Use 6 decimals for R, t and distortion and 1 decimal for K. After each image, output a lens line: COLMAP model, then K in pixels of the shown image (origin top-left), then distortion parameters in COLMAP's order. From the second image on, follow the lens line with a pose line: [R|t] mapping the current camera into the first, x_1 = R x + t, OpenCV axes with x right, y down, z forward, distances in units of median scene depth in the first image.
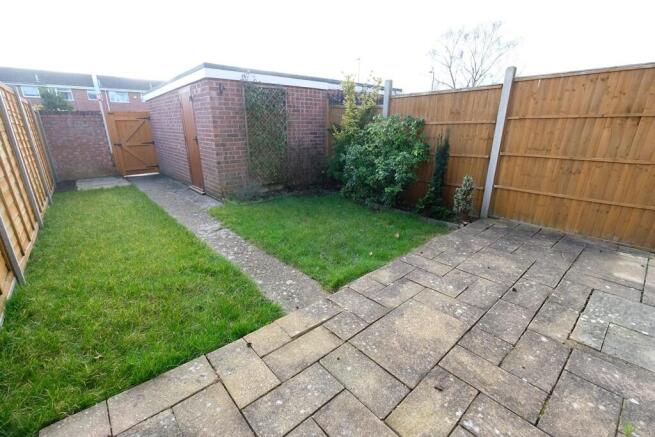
lens RADIAL K [[285.0, 0, 326.9], [0, 285.0, 216.2], [0, 0, 1]] dist [-0.003972, 0.000387]
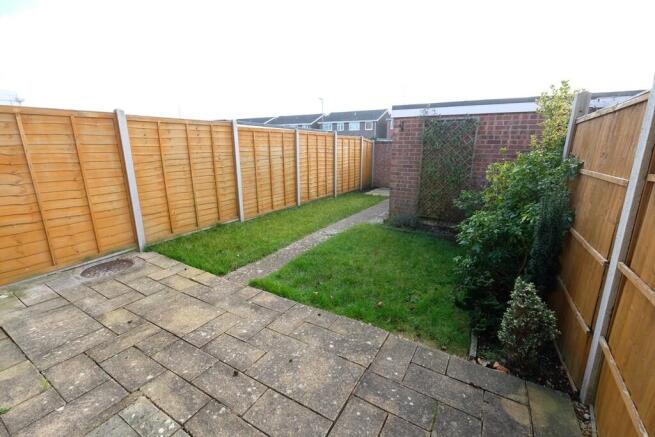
lens RADIAL K [[285.0, 0, 326.9], [0, 285.0, 216.2], [0, 0, 1]] dist [-0.003972, 0.000387]
pose [[0.313130, 0.232907, -0.920709, 1.223046], [-0.291464, 0.946246, 0.140241, -0.327123], [0.903880, 0.224440, 0.364181, 0.724493]]
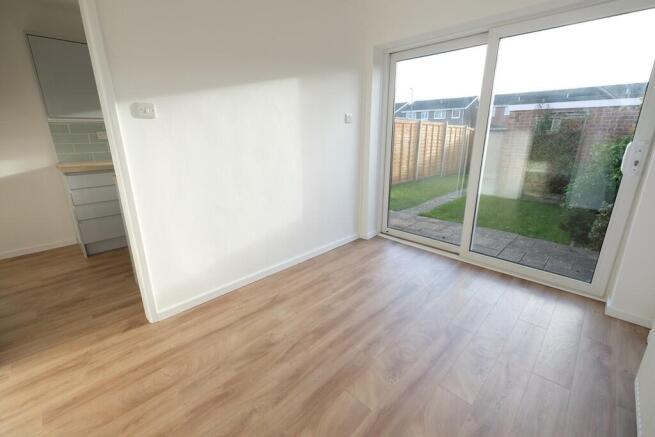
lens RADIAL K [[285.0, 0, 326.9], [0, 285.0, 216.2], [0, 0, 1]] dist [-0.003972, 0.000387]
pose [[0.073355, 0.277869, -0.957814, 2.003977], [-0.303211, 0.921152, 0.244011, -0.074736], [0.950096, 0.272520, 0.151824, -0.018462]]
